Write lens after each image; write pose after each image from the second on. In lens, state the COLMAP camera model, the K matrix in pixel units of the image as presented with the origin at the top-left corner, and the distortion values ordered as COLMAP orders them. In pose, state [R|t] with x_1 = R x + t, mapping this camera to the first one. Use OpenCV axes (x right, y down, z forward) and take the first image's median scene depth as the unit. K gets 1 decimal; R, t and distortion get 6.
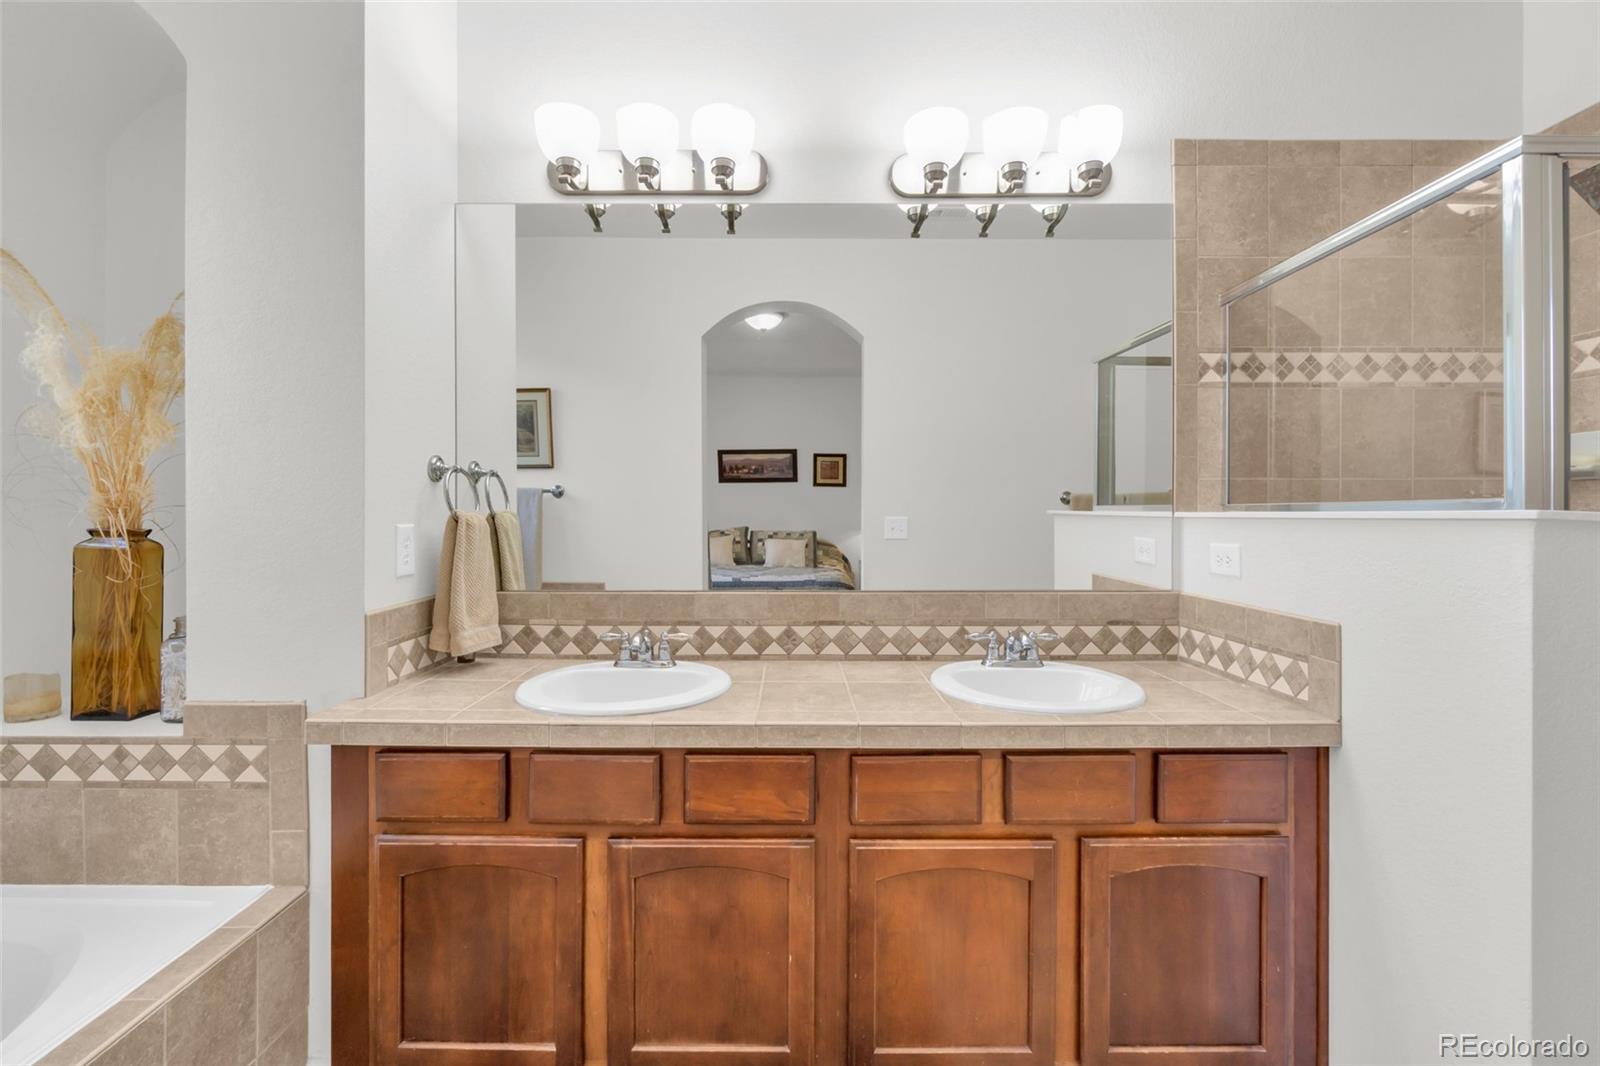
lens RADIAL K [[692.6, 0, 794.3], [0, 692.6, 514.7], [0, 0, 1]] dist [0.000022, 0.000050]
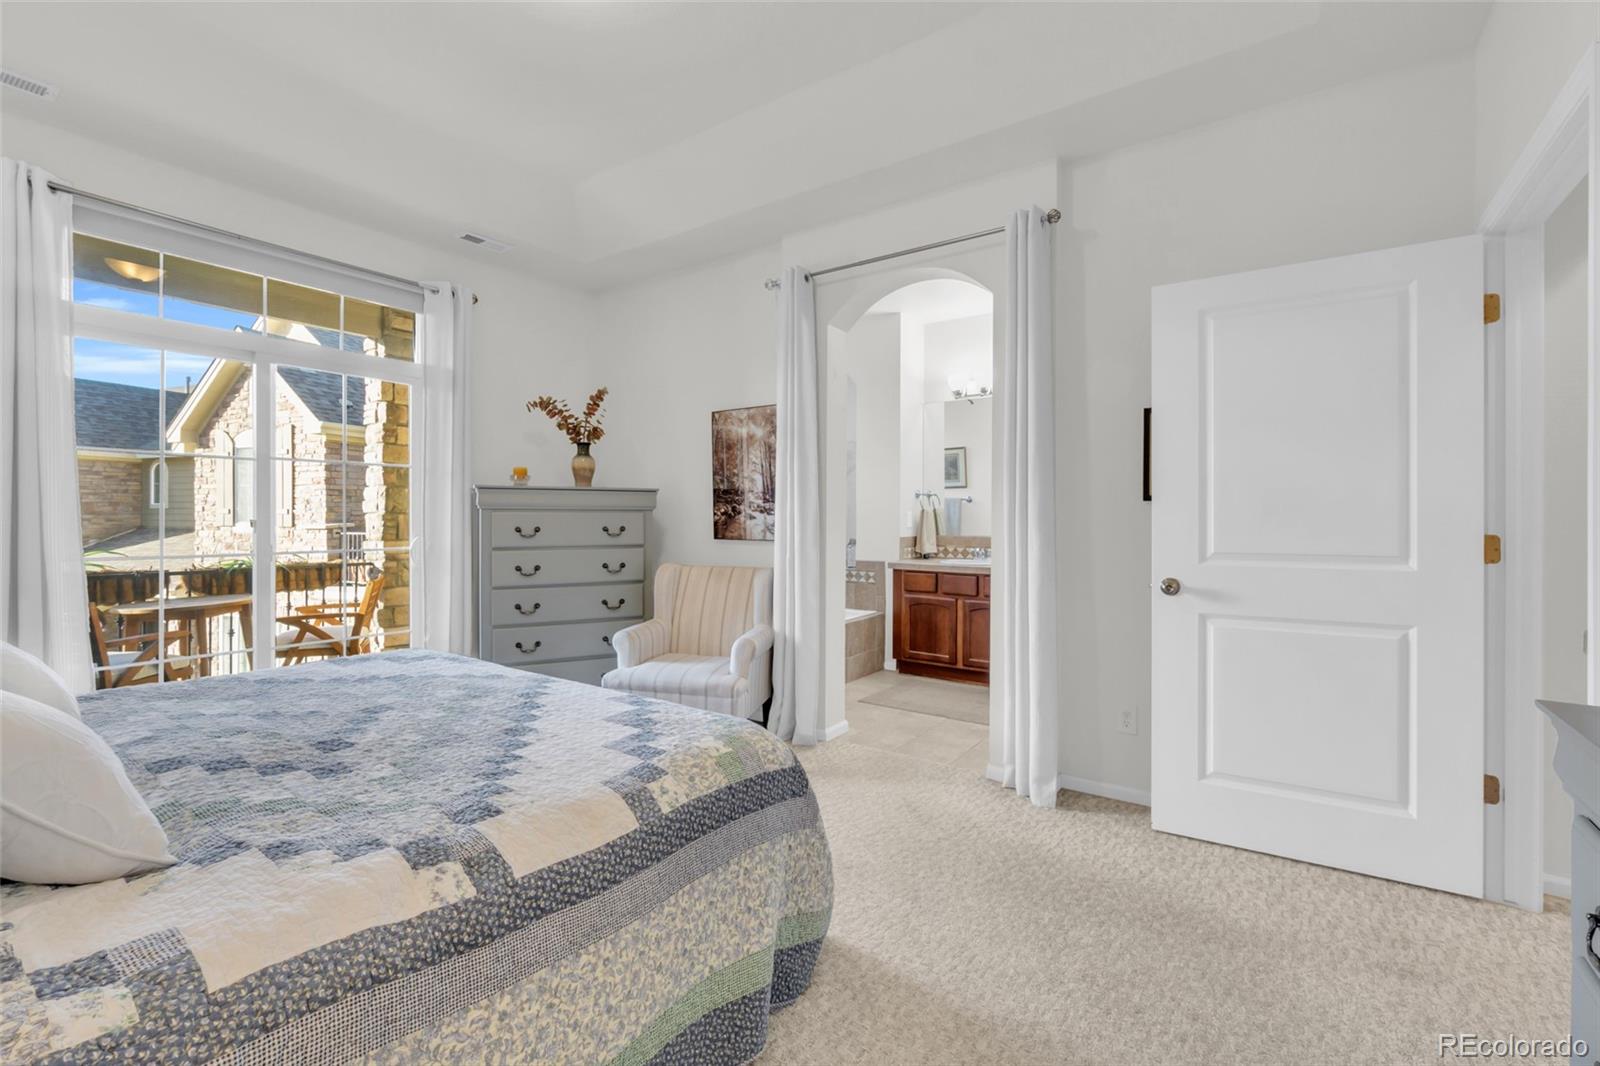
lens RADIAL K [[692.6, 0, 794.3], [0, 692.6, 514.7], [0, 0, 1]] dist [0.000022, 0.000050]
pose [[0.808618, 0.000295, -0.588334, 0.814943], [-0.003453, 0.999985, -0.004246, 0.038657], [0.588324, 0.005465, 0.808607, -1.732539]]
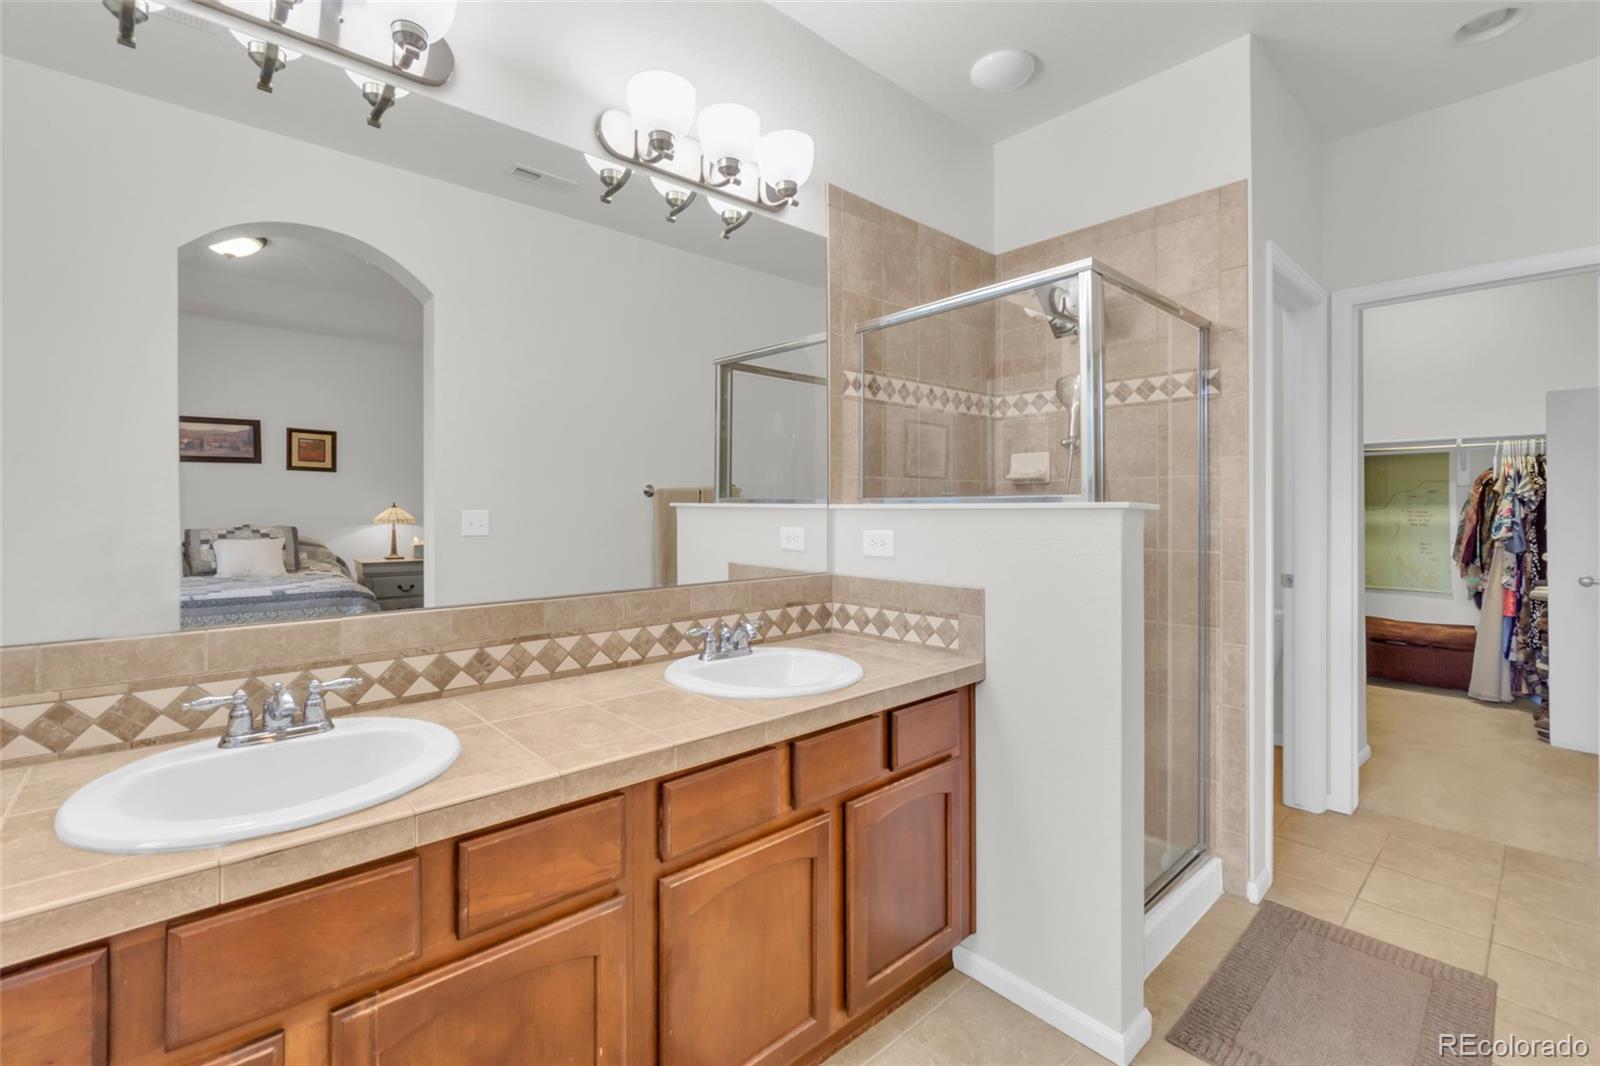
lens RADIAL K [[697.2, 0, 789.7], [0, 697.2, 505.3], [0, 0, 1]] dist [-0.001188, -0.000169]
pose [[0.748803, -0.000870, 0.662792, -0.274976], [0.001523, 0.999999, -0.000409, -0.001791], [-0.662791, 0.001316, 0.748803, 0.169698]]
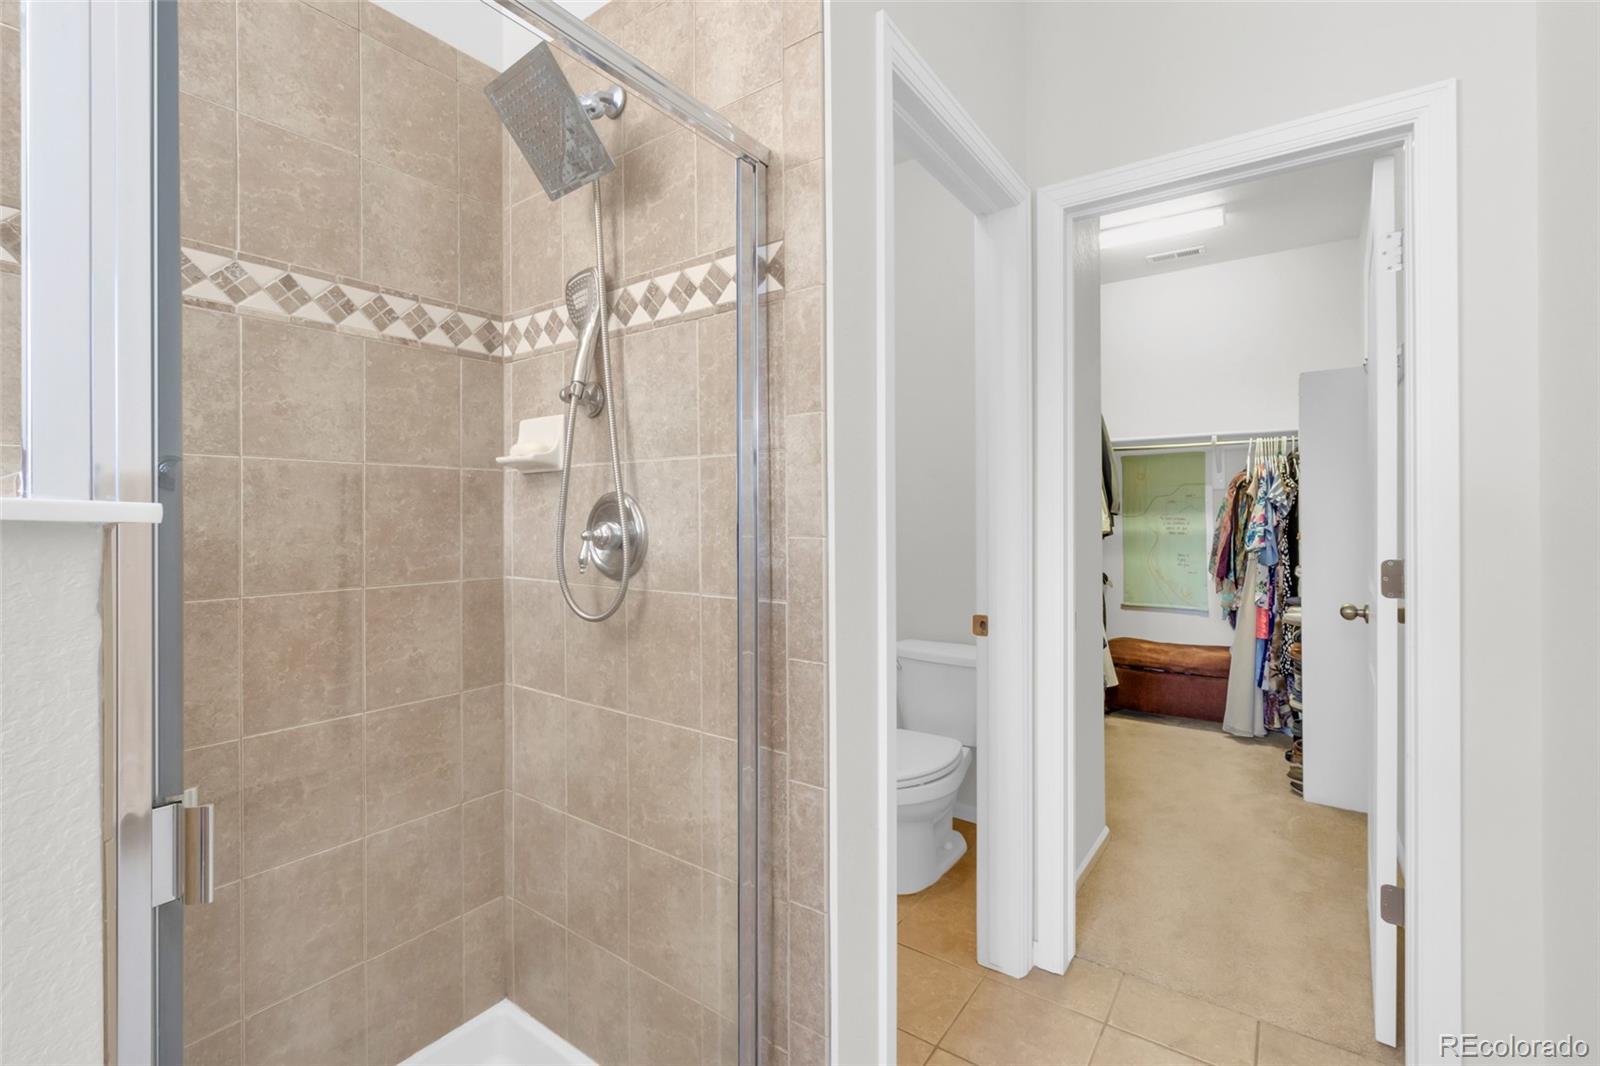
lens RADIAL K [[692.6, 0, 794.3], [0, 692.6, 514.7], [0, 0, 1]] dist [0.000022, 0.000050]
pose [[0.596153, -0.003918, 0.802861, 0.579896], [0.003489, 0.999991, 0.002290, 0.001536], [-0.802863, 0.001436, 0.596162, 0.206902]]
